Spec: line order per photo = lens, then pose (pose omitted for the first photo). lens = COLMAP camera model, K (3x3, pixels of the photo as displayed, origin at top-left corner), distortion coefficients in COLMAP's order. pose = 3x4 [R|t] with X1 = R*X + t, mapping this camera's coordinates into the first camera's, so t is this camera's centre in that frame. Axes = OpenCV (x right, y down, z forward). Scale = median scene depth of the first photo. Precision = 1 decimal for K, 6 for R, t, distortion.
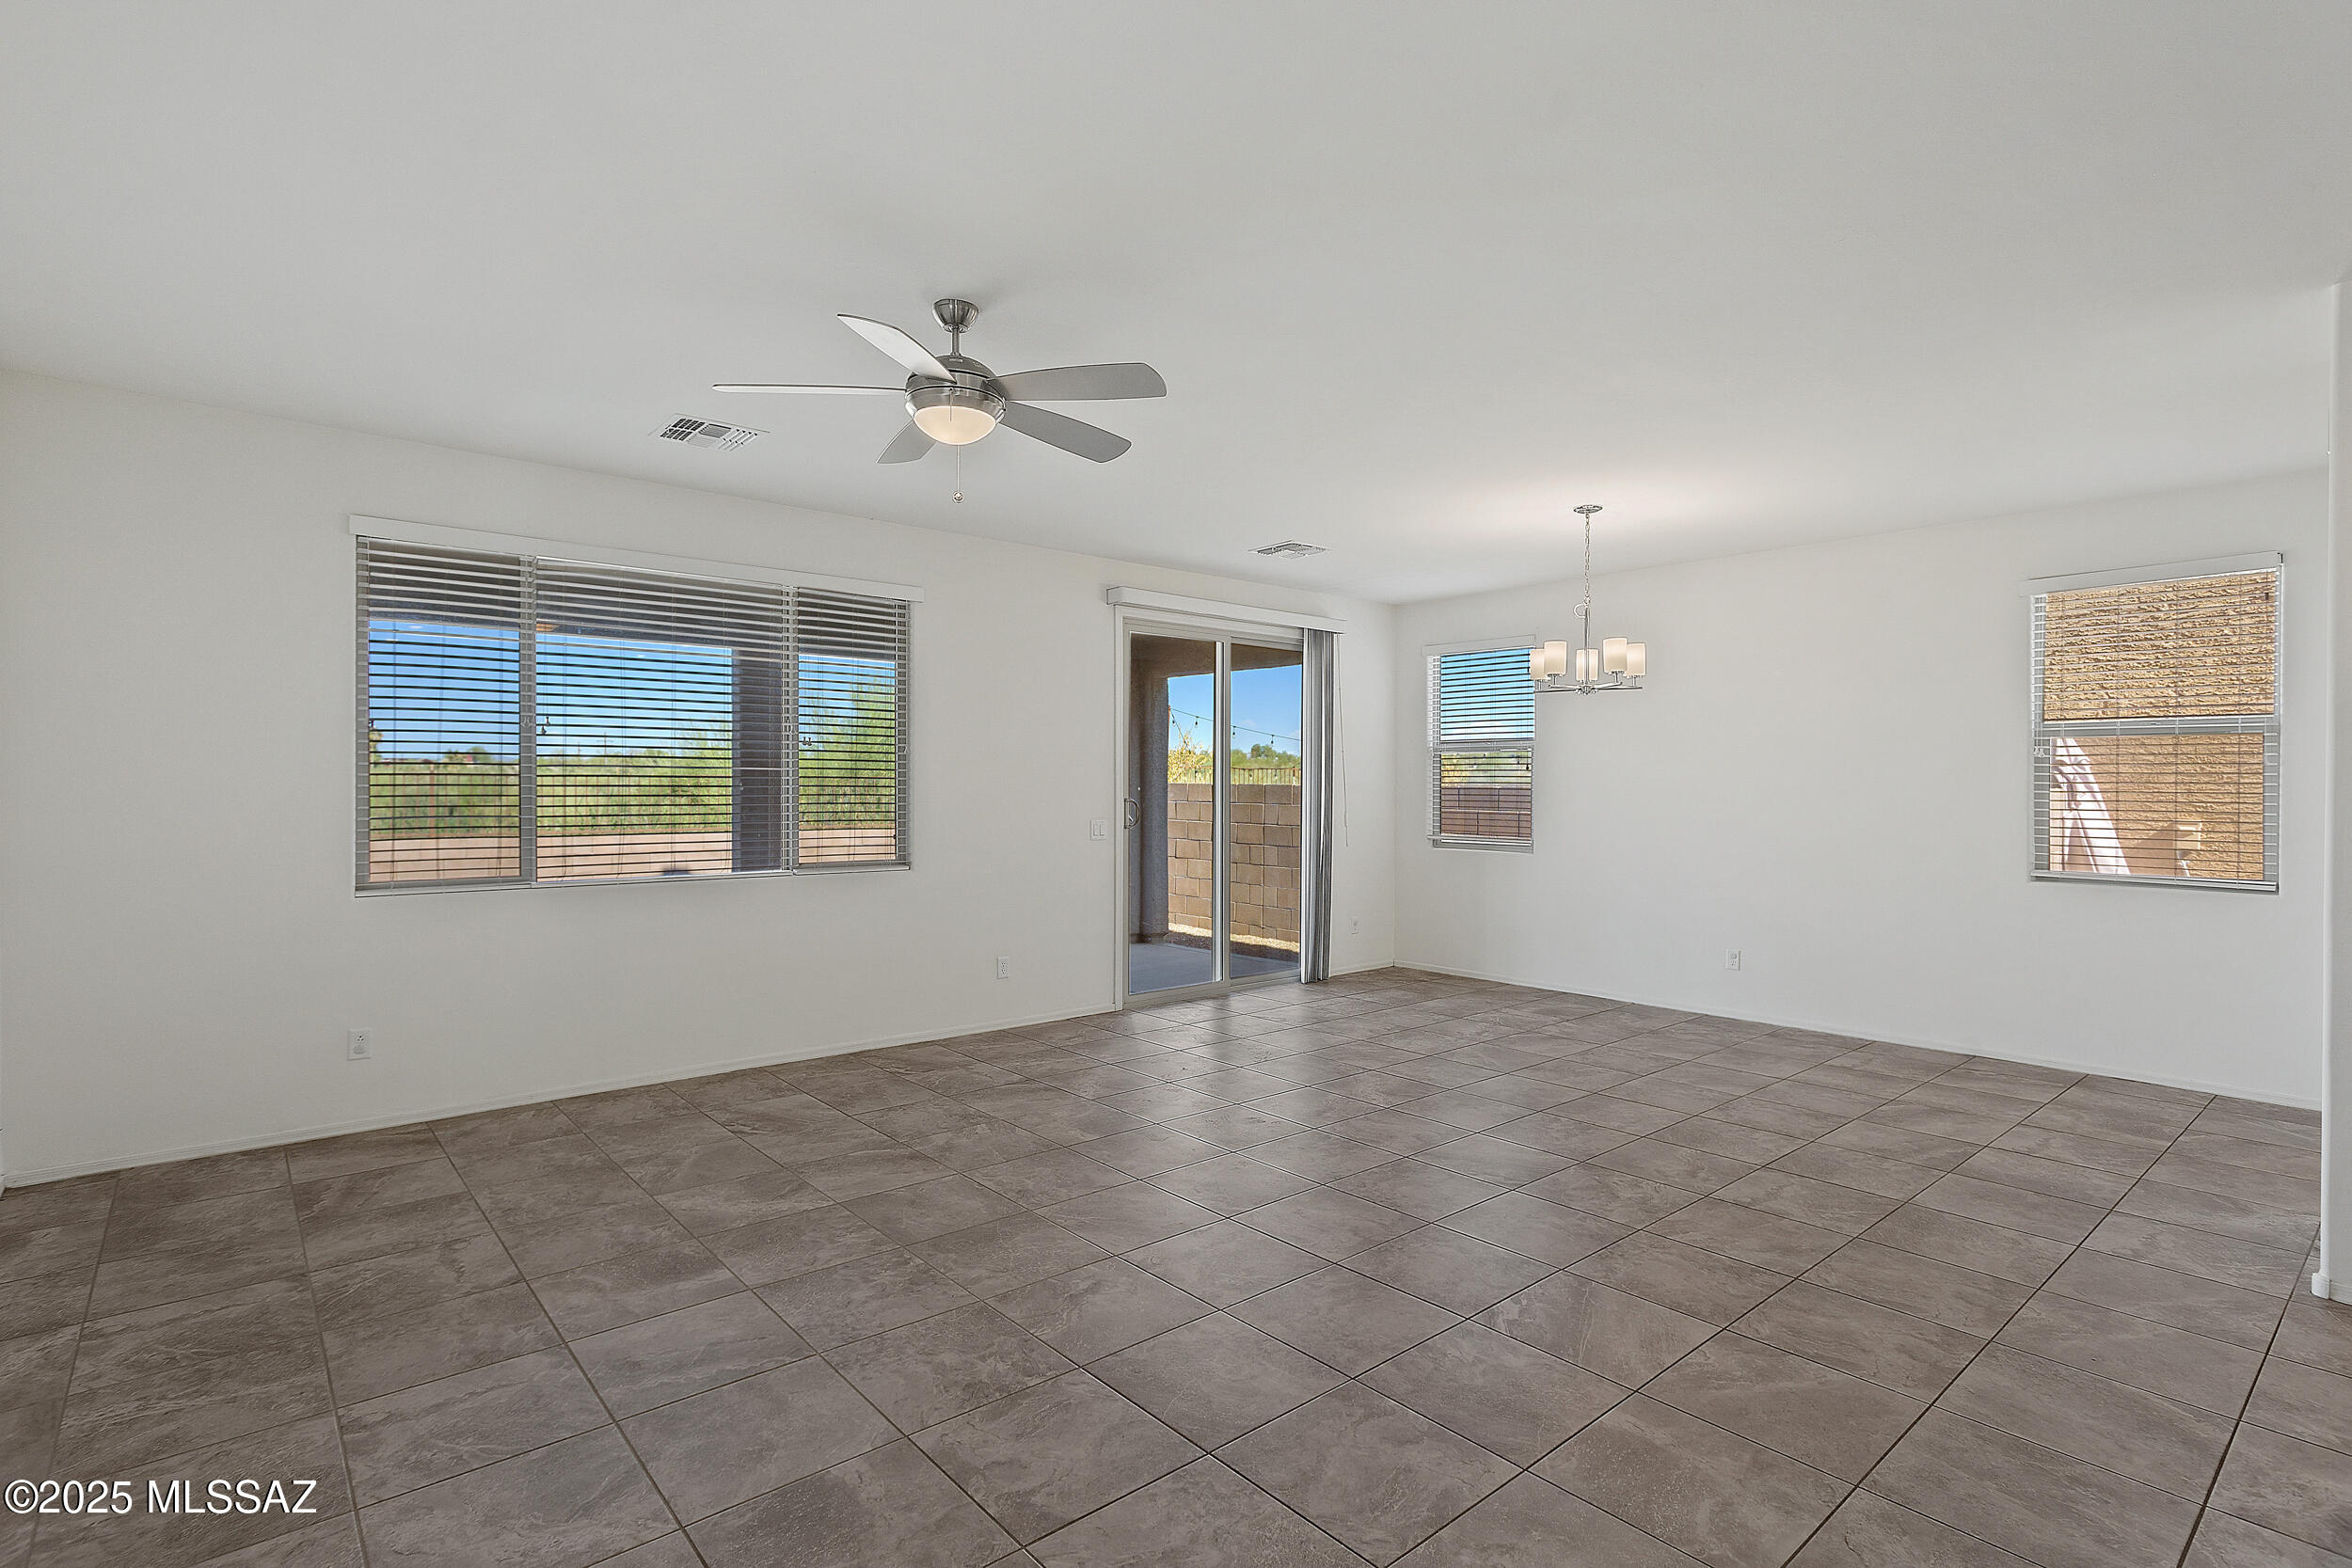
lens RADIAL K [[1123.1, 0, 1180.9], [0, 1123.1, 793.2], [0, 0, 1]] dist [0.003398, 0.000284]
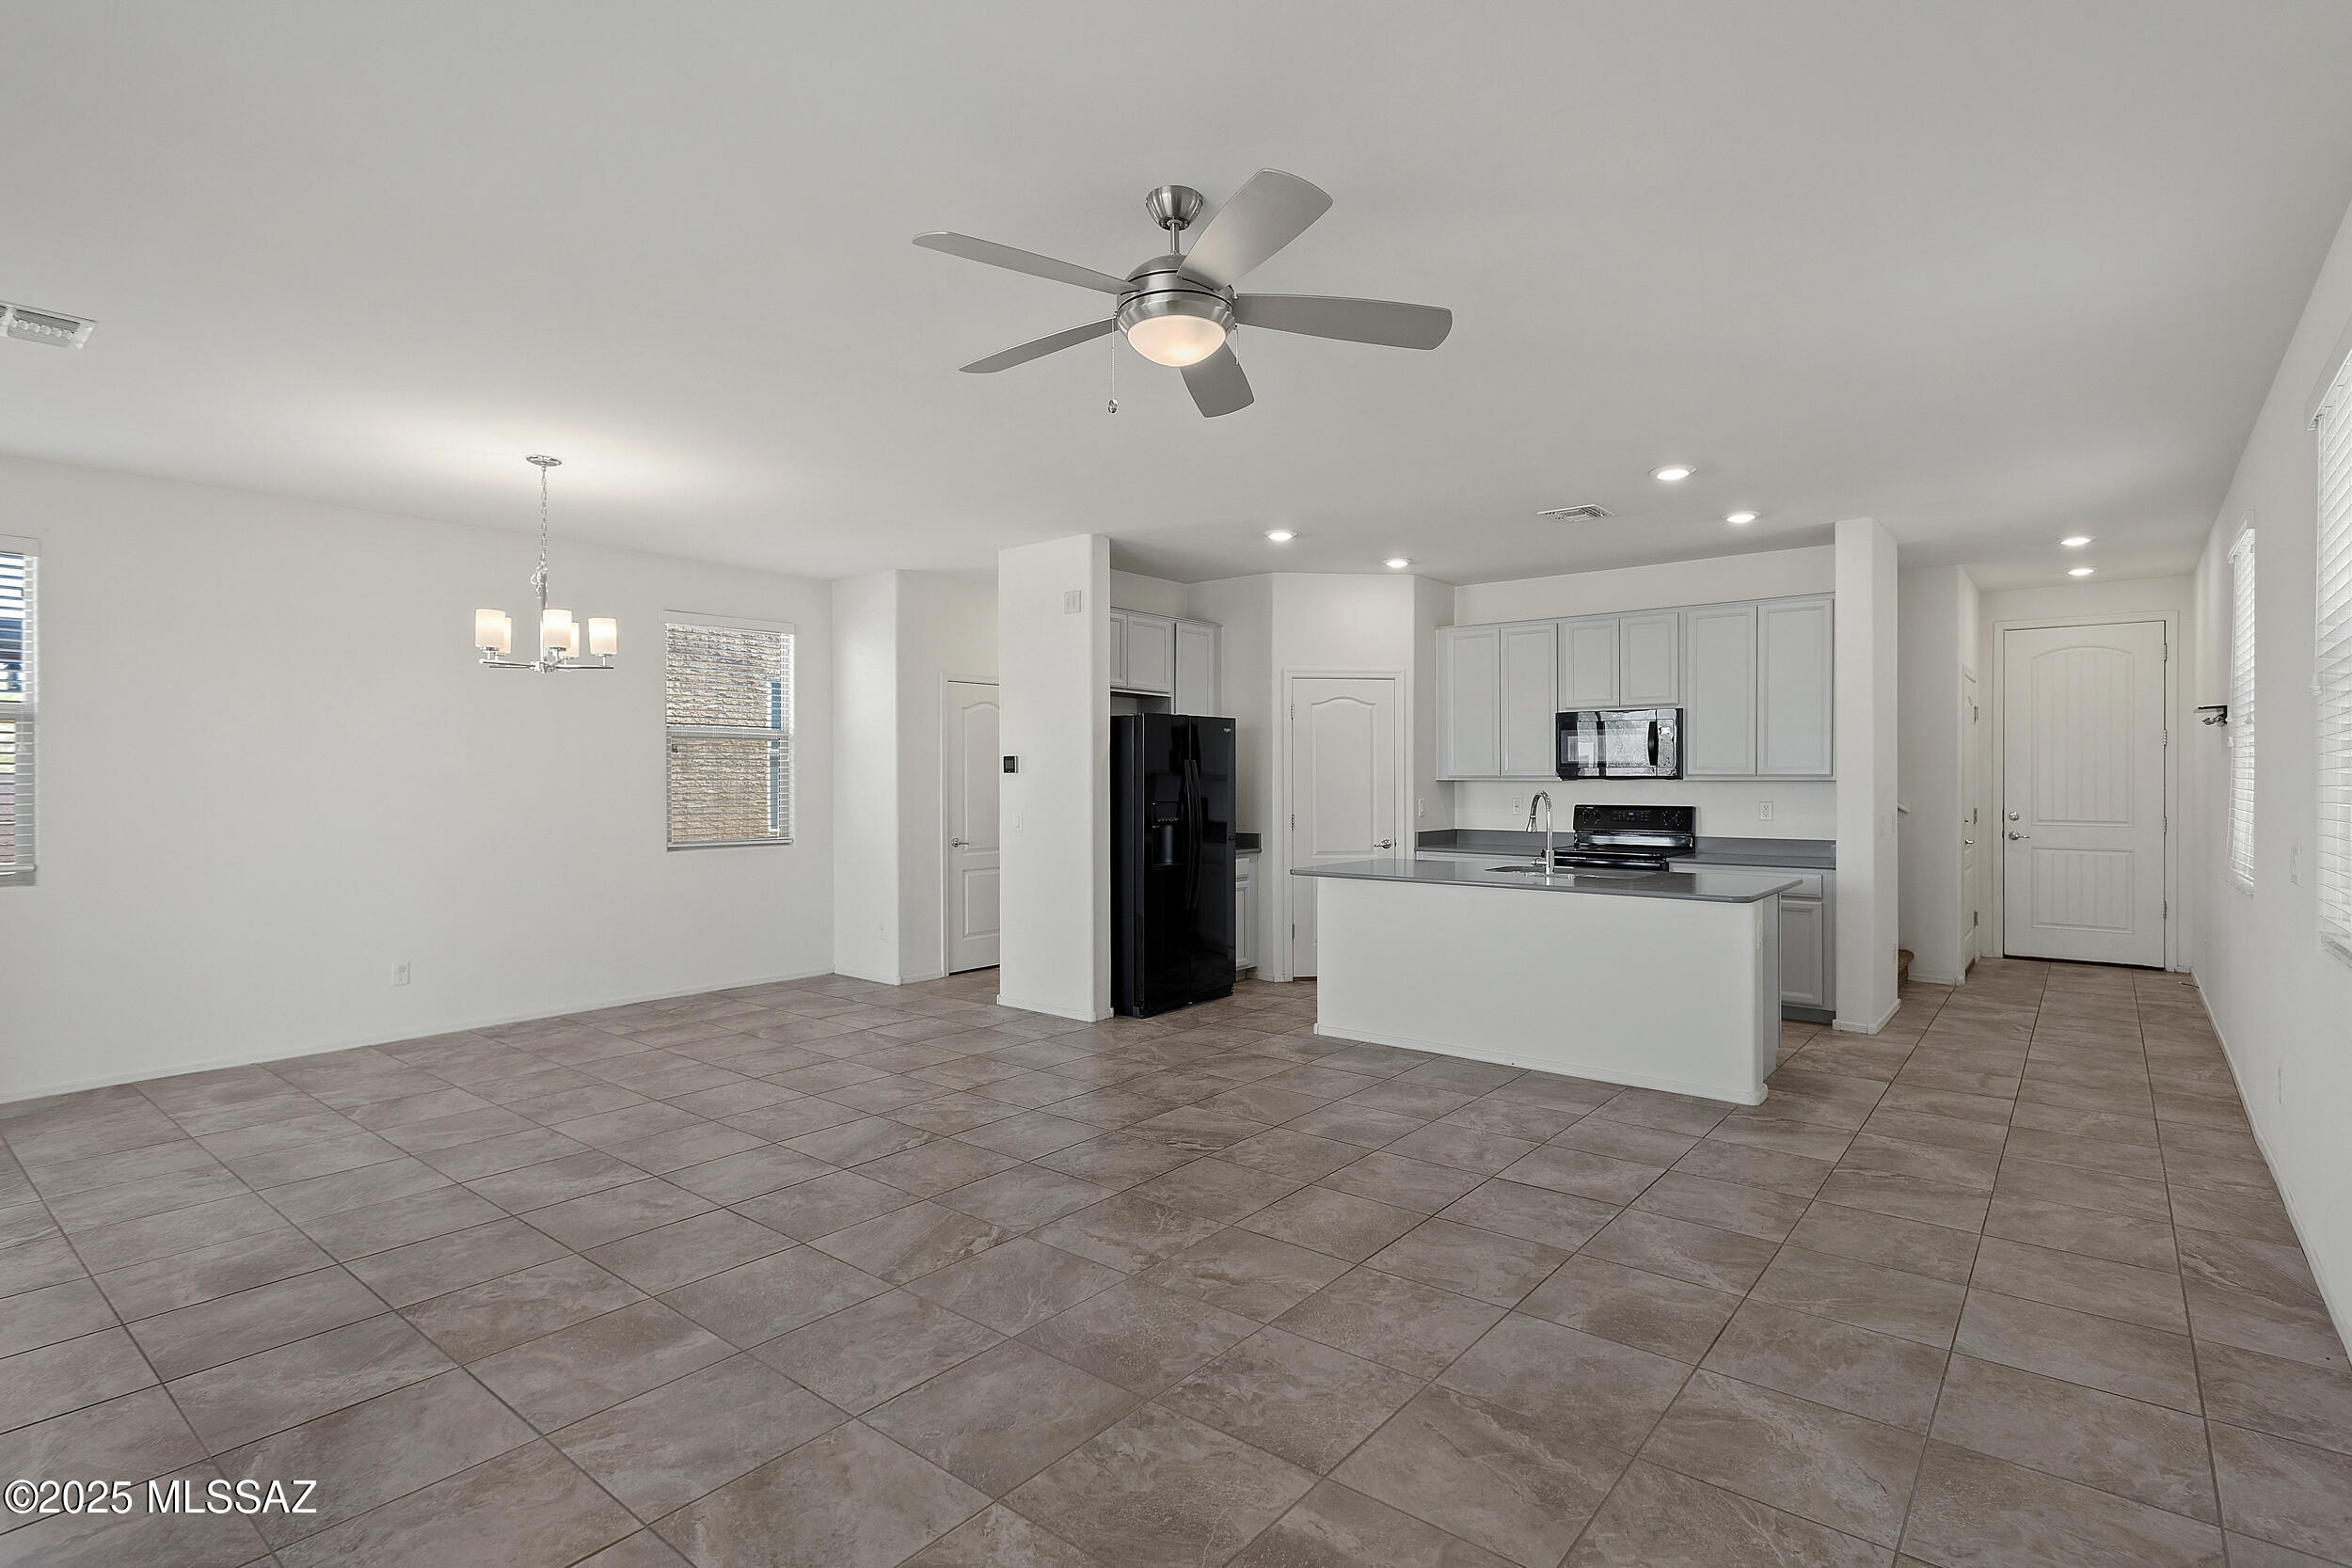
lens RADIAL K [[1142.3, 0, 1179.2], [0, 1142.3, 783.9], [0, 0, 1]] dist [0.002987, 0.000033]
pose [[-0.176757, -0.009176, 0.984212, -0.870989], [0.007874, 0.999911, 0.010737, -0.009289], [-0.984223, 0.009648, -0.176669, 0.978379]]
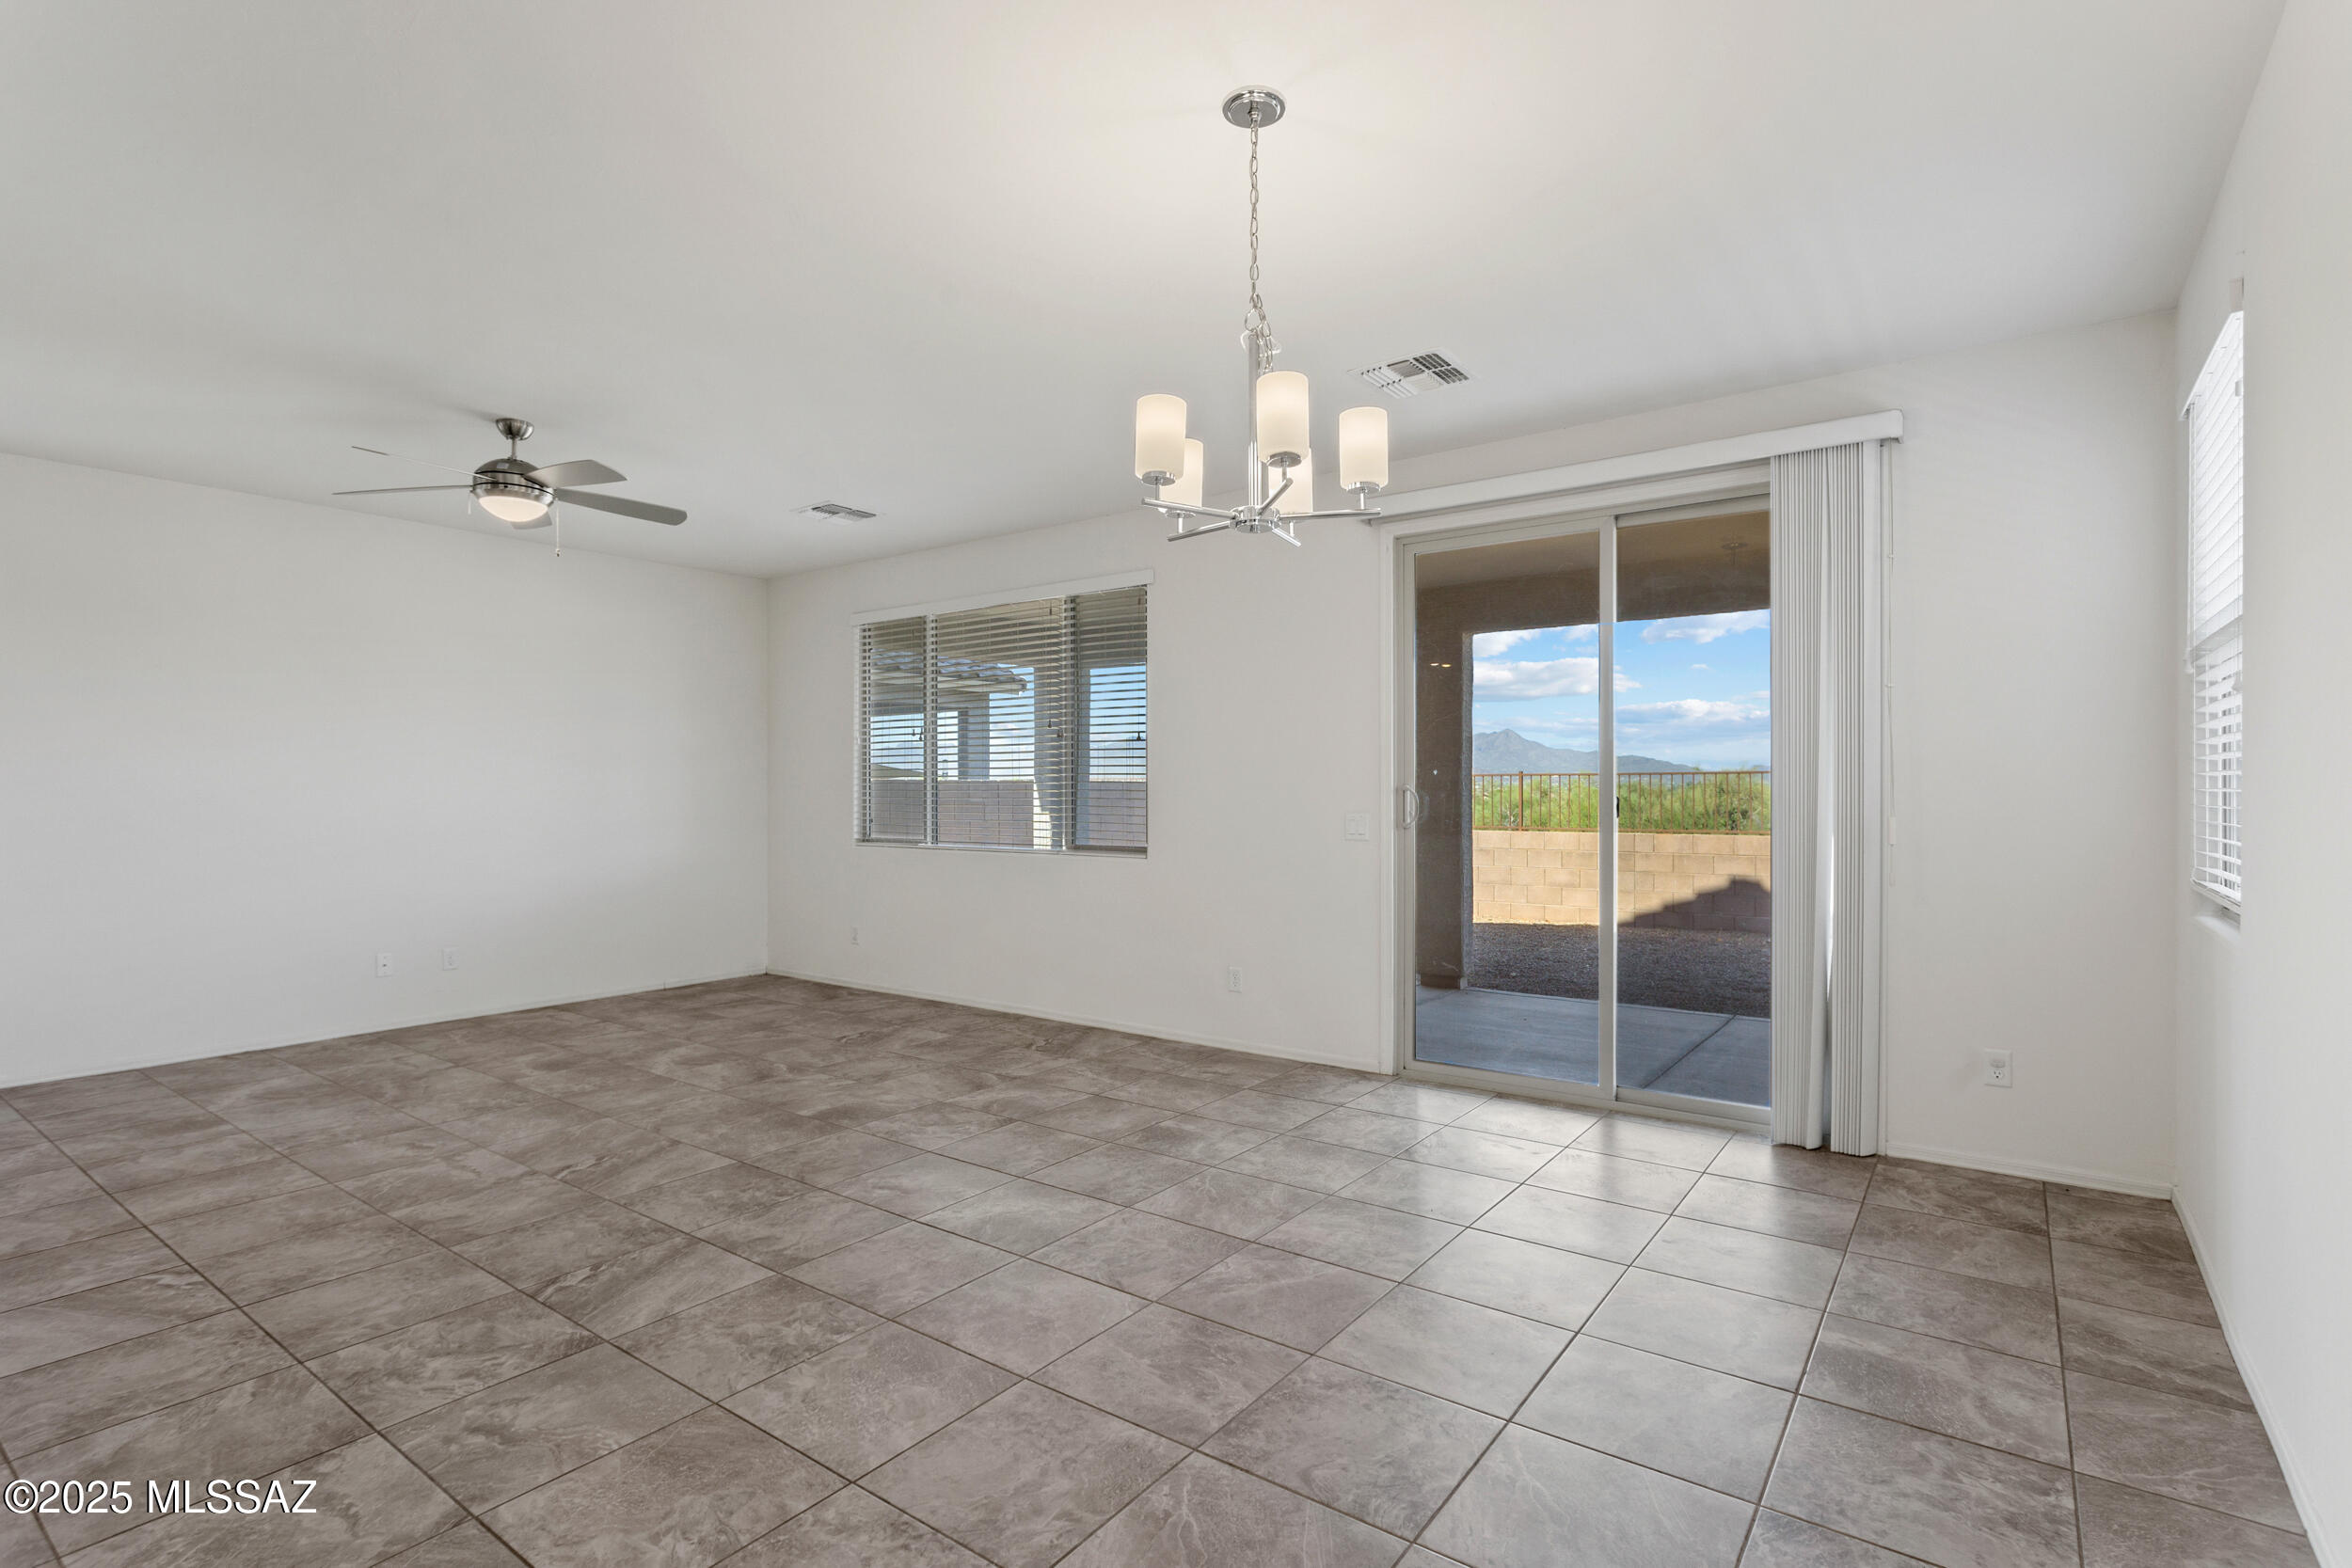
lens RADIAL K [[1123.1, 0, 1180.9], [0, 1123.1, 793.2], [0, 0, 1]] dist [0.003398, 0.000284]
pose [[0.222824, -0.002870, -0.974854, 1.135575], [-0.002464, 0.999991, -0.003507, 0.023586], [0.974856, 0.003183, 0.222815, 1.273614]]
